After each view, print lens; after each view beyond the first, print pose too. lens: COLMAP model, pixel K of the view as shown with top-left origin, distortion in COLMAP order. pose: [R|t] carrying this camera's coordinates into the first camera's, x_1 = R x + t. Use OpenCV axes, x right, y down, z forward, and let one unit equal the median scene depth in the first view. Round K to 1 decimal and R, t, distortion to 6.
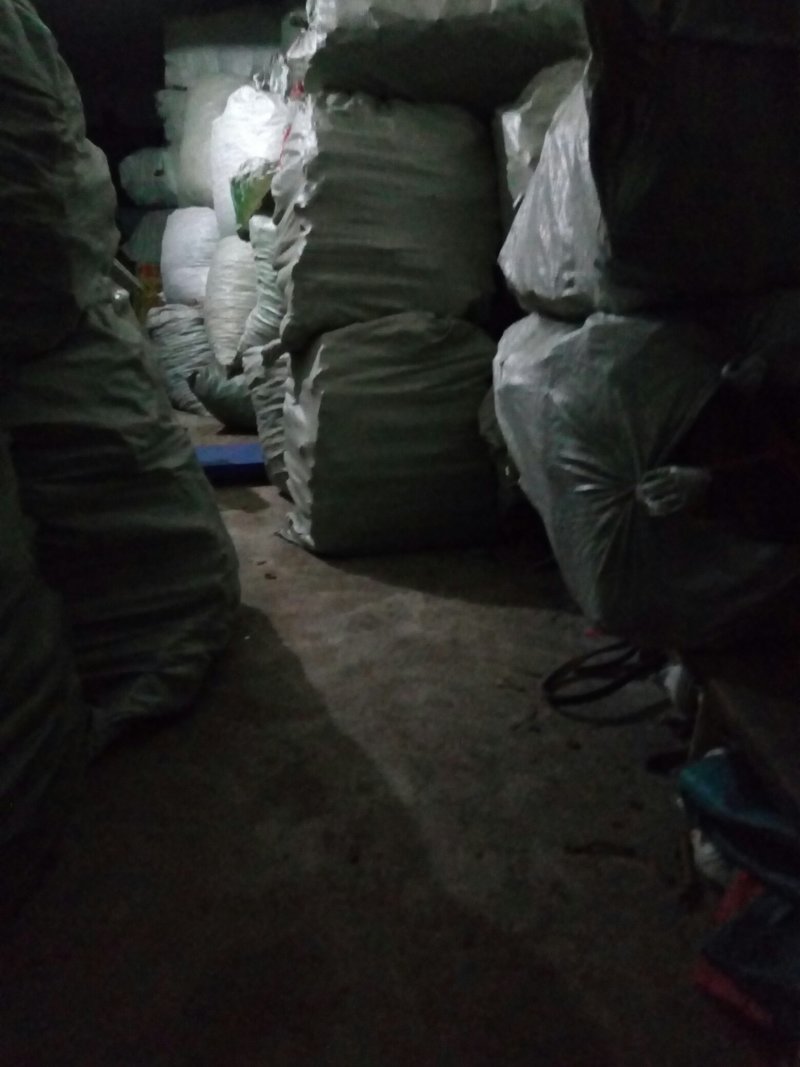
lens RADIAL K [[795.7, 0, 401.2], [0, 795.7, 532.7], [0, 0, 1]] dist [0.030380, -0.006489]
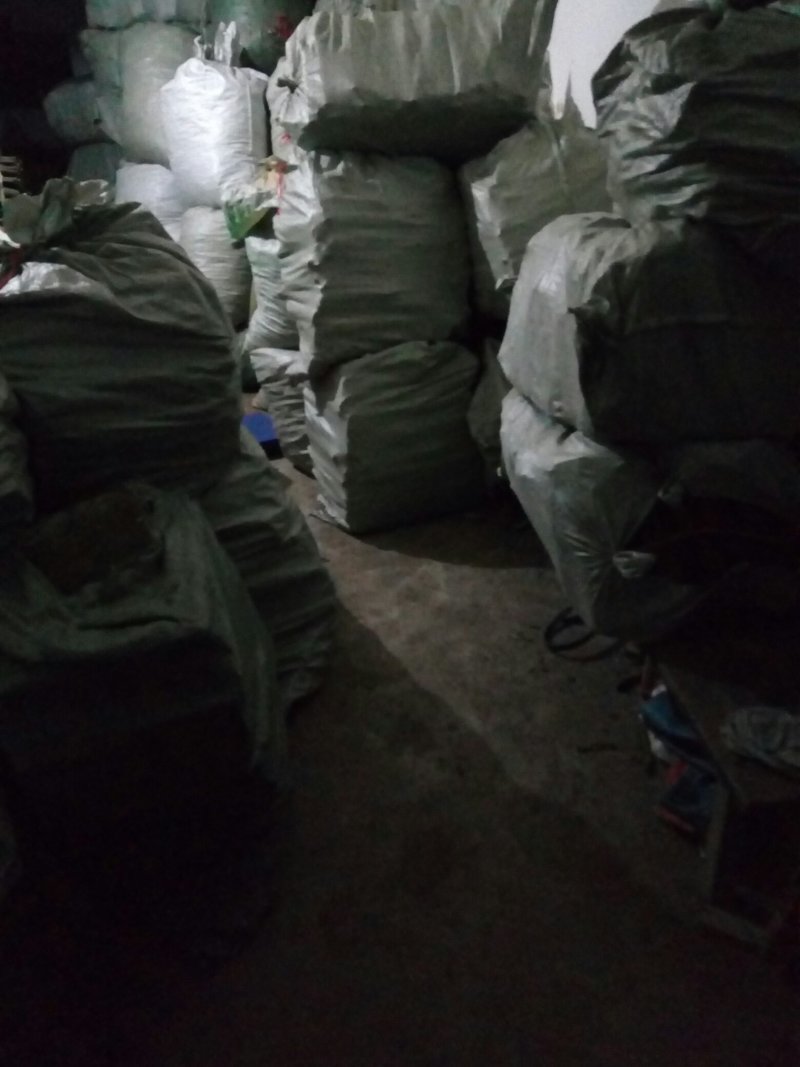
lens RADIAL K [[795.7, 0, 397.6], [0, 795.7, 534.6], [0, 0, 1]] dist [0.030380, -0.006489]
pose [[0.991546, -0.107855, 0.072141, -0.145994], [0.093193, 0.978789, 0.182449, -0.235019], [-0.090289, -0.174184, 0.980565, -0.328665]]
